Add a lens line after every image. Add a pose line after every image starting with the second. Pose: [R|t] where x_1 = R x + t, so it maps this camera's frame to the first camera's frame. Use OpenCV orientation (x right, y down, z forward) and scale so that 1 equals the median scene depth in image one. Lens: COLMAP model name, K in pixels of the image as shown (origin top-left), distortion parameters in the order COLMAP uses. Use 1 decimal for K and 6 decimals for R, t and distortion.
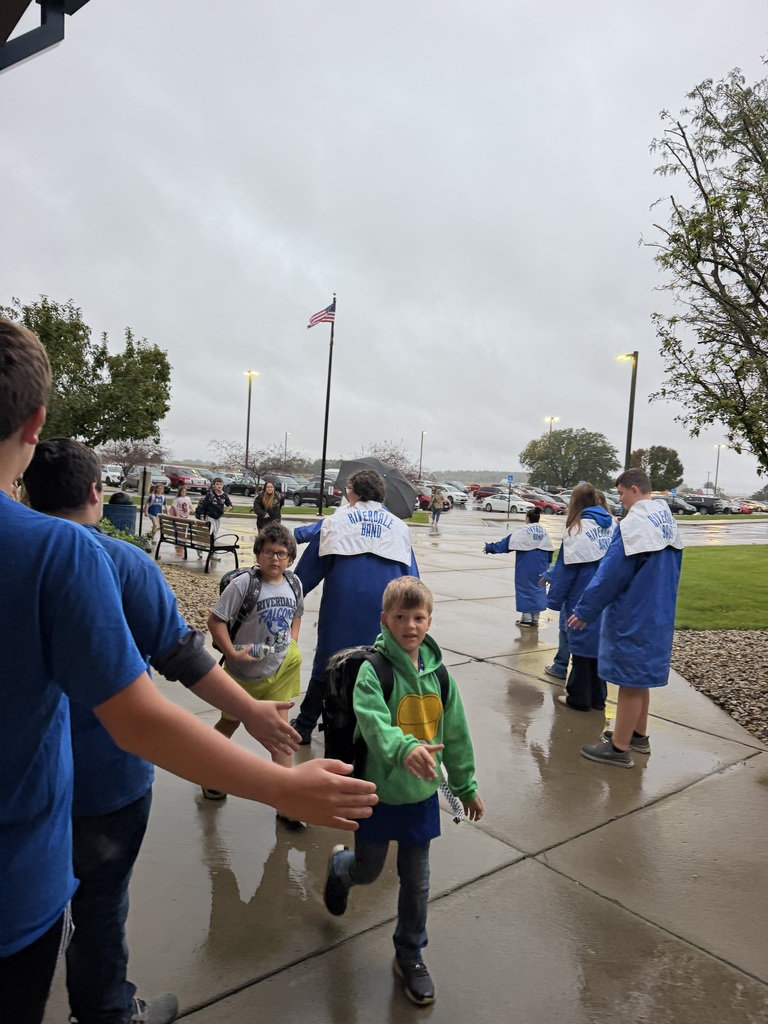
lens RADIAL K [[719.4, 0, 384.0], [0, 719.4, 512.0], [0, 0, 1]] dist [0.105874, -0.121154]
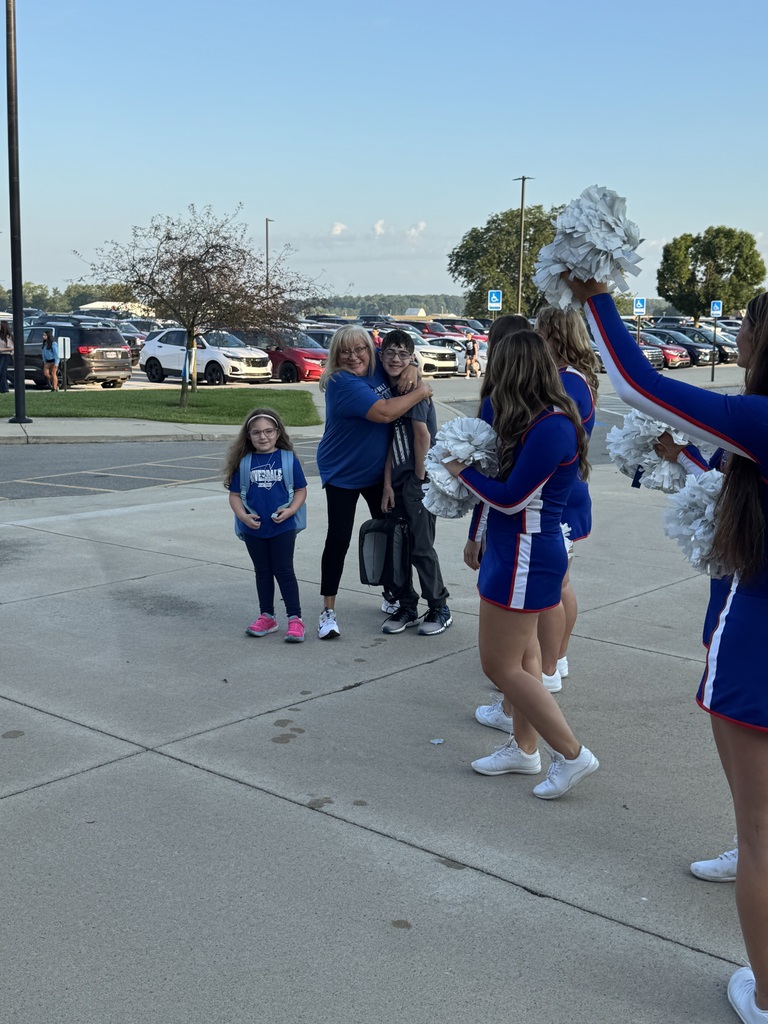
lens RADIAL K [[1200.8, 0, 384.0], [0, 1200.8, 512.0], [0, 0, 1]] dist [0.090911, -0.252707]
pose [[0.987012, -0.072946, 0.143130, -0.002417], [0.055831, 0.991185, 0.120150, -0.034365], [-0.150633, -0.110599, 0.982384, 1.040837]]
